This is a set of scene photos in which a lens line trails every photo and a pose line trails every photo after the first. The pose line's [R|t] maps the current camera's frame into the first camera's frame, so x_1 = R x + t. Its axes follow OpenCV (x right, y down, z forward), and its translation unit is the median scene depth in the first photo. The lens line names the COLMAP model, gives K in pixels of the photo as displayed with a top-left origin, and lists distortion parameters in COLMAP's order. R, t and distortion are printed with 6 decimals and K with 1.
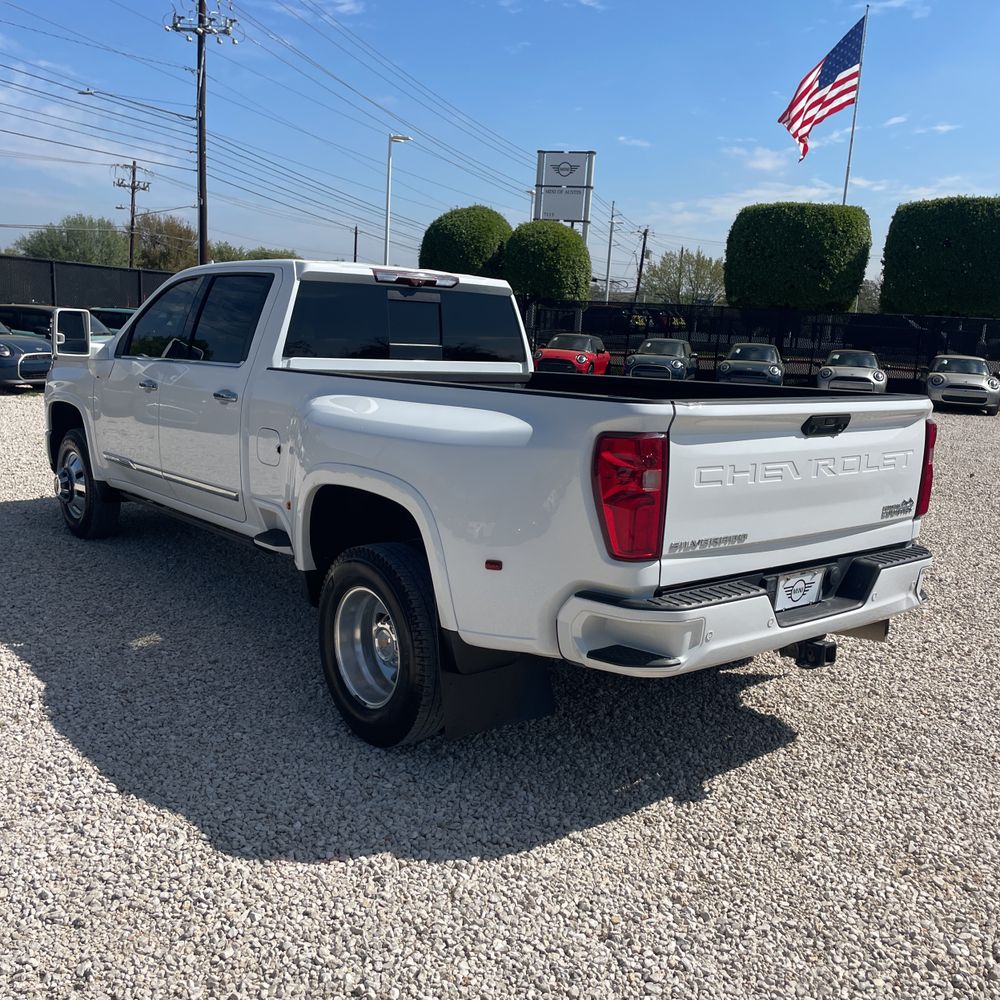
lens RADIAL K [[1019.6, 0, 493.3], [0, 1019.6, 508.4], [0, 0, 1]] dist [0.017249, 0.000000]
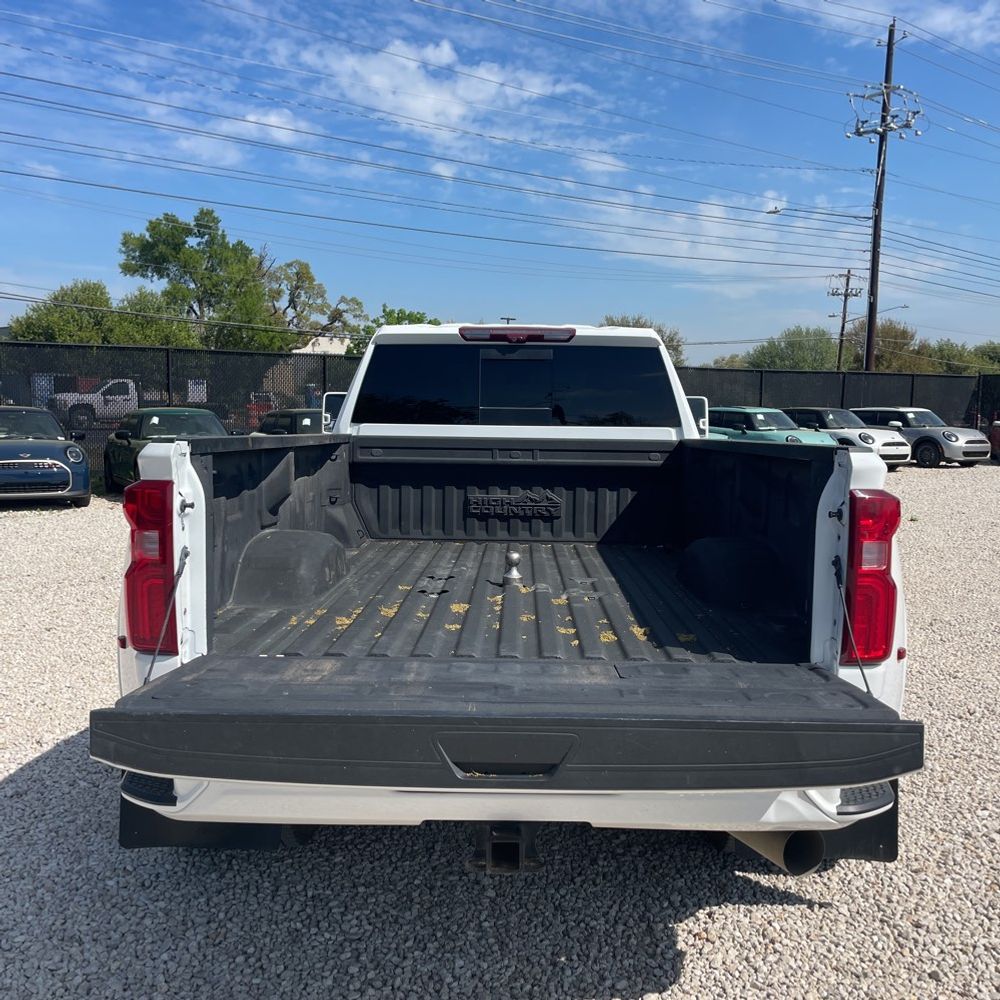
lens RADIAL K [[1019.6, 0, 500.3], [0, 1019.6, 505.0], [0, 0, 1]] dist [0.017249, 0.000000]
pose [[0.761967, 0.020722, -0.647284, 0.079478], [-0.089345, 0.993294, -0.073375, -0.002173], [0.641423, 0.113741, 0.758709, 0.055920]]
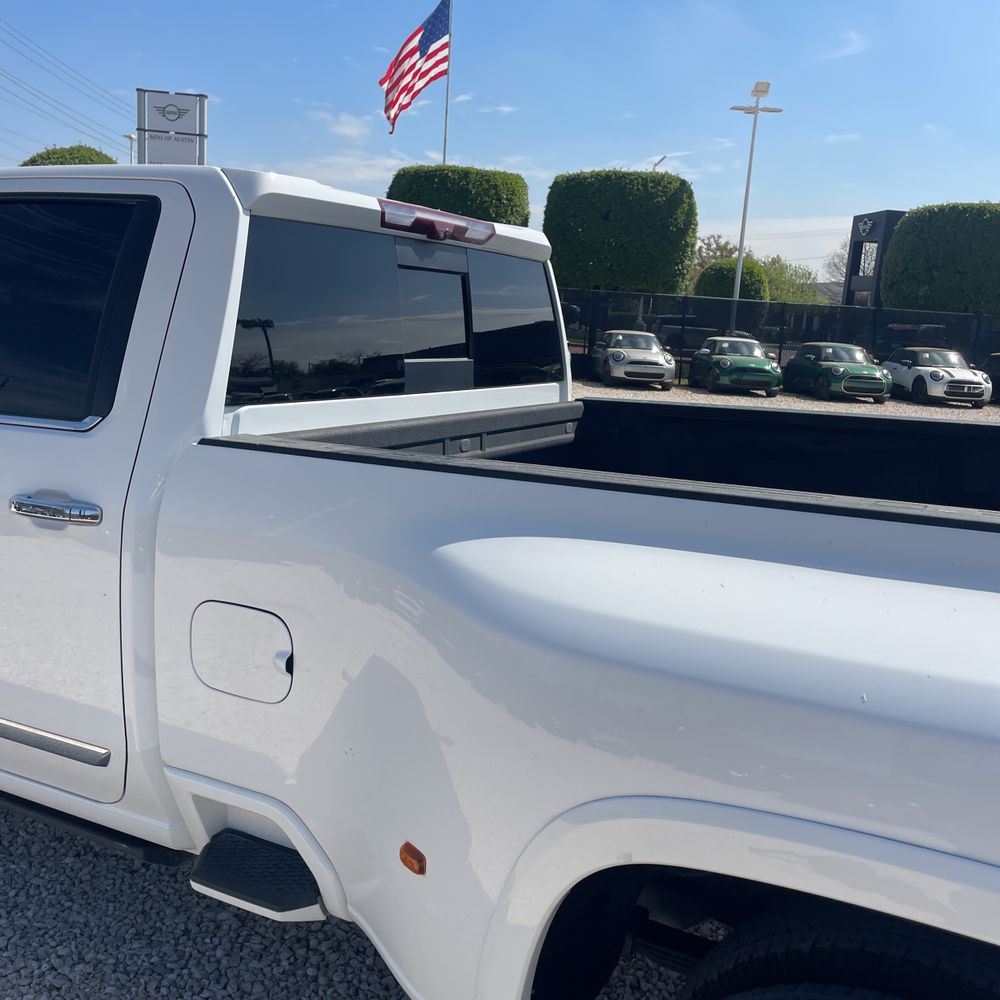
lens RADIAL K [[1019.6, 0, 501.6], [0, 1019.6, 501.1], [0, 0, 1]] dist [0.017249, 0.000000]
pose [[0.916306, -0.070168, 0.394283, -0.040450], [0.060704, 0.997490, 0.036440, -0.018156], [-0.395851, -0.009455, 0.918266, 0.089694]]
